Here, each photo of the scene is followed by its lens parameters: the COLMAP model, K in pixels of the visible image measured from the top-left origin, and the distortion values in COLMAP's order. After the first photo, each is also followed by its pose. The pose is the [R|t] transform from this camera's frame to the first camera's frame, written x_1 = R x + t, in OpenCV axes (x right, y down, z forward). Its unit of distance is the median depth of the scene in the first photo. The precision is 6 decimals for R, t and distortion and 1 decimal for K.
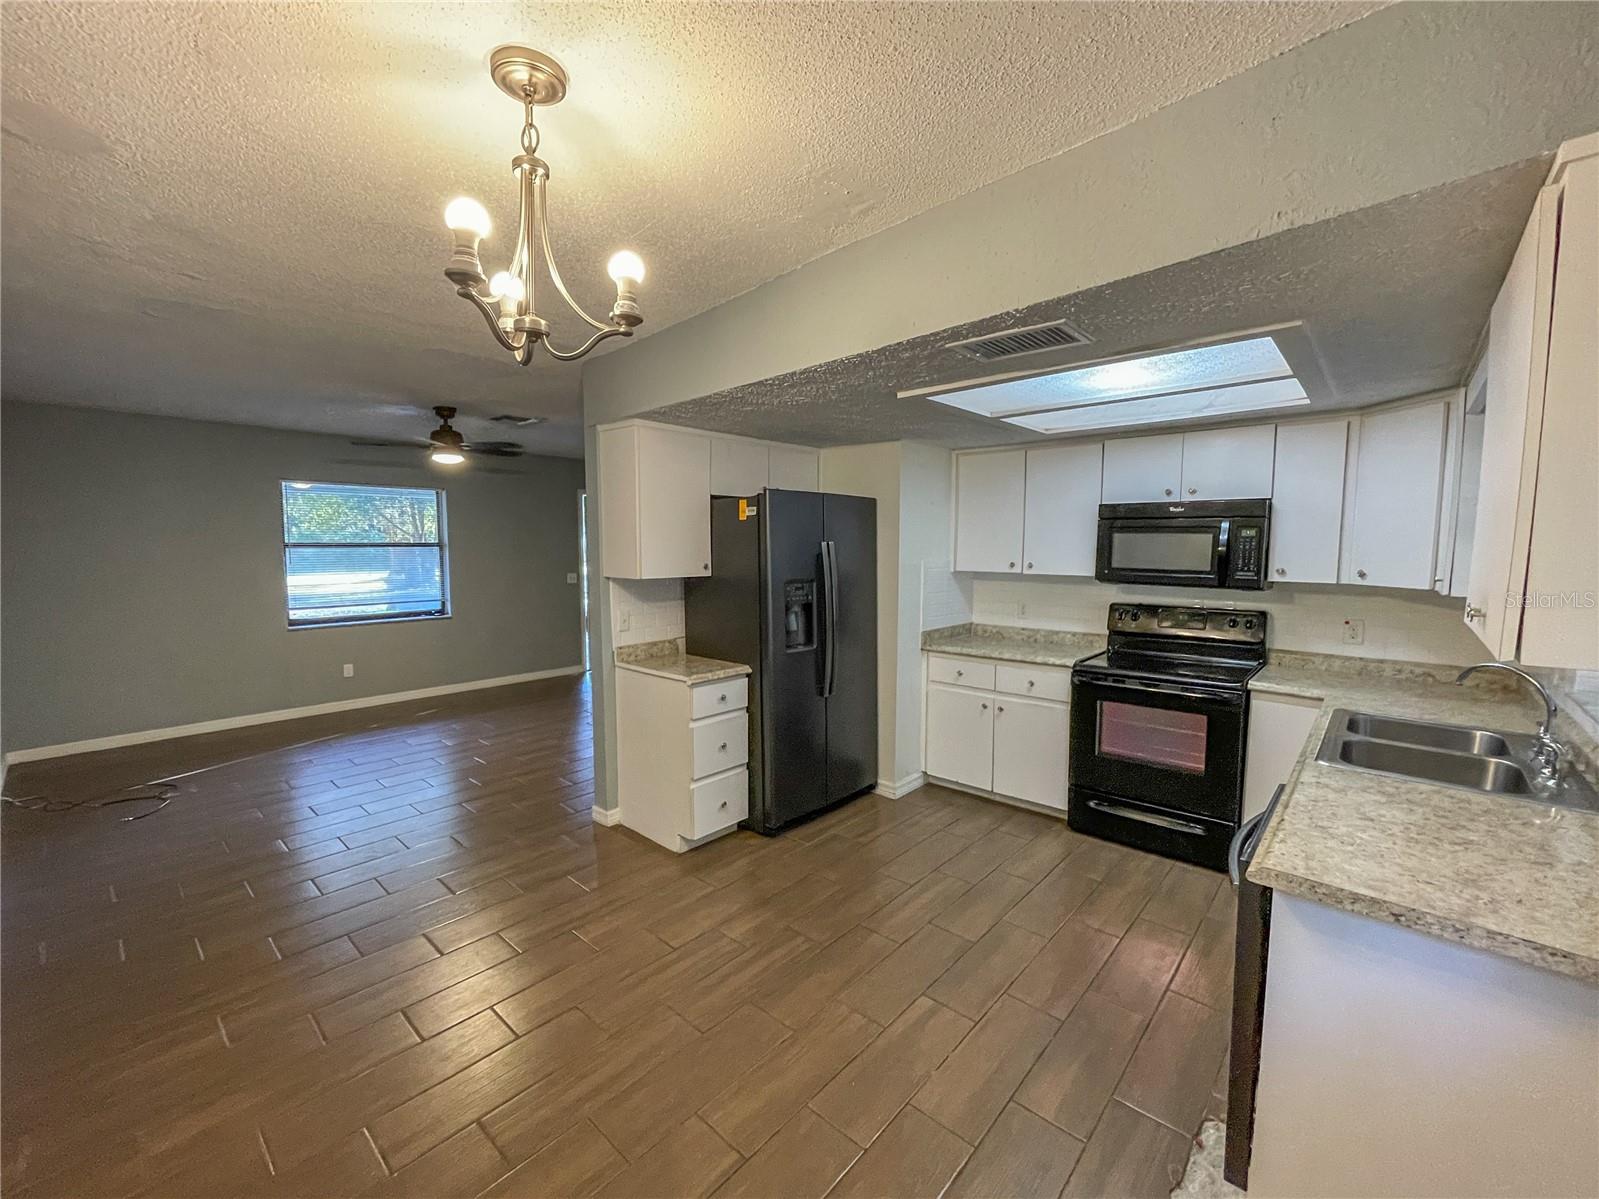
lens RADIAL K [[657.7, 0, 799.5], [0, 657.7, 599.5], [0, 0, 1]] dist [0.011030, 0.000090]
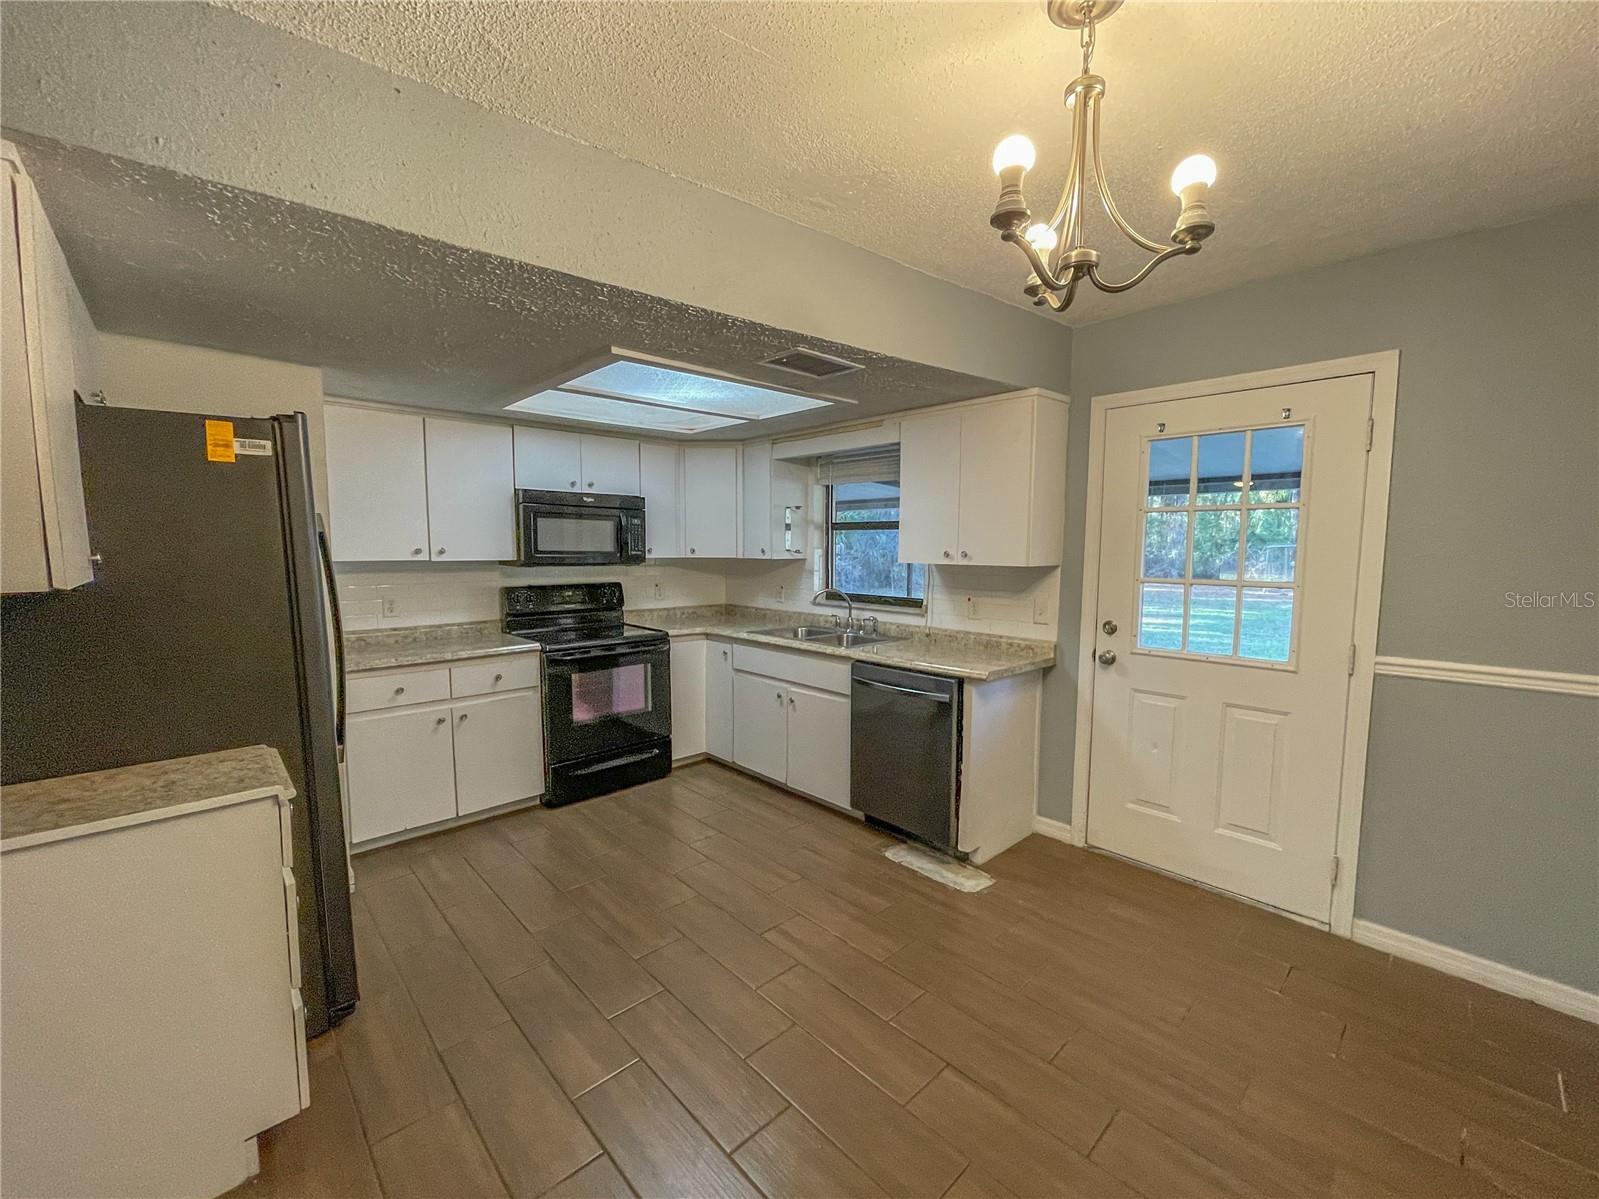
lens RADIAL K [[647.3, 0, 799.5], [0, 647.3, 599.5], [0, 0, 1]] dist [0.002240, 0.000114]
pose [[0.099749, -0.085915, 0.991296, -0.528645], [0.082180, 0.993573, 0.077843, -0.018462], [-0.991613, 0.073700, 0.106168, 0.506541]]
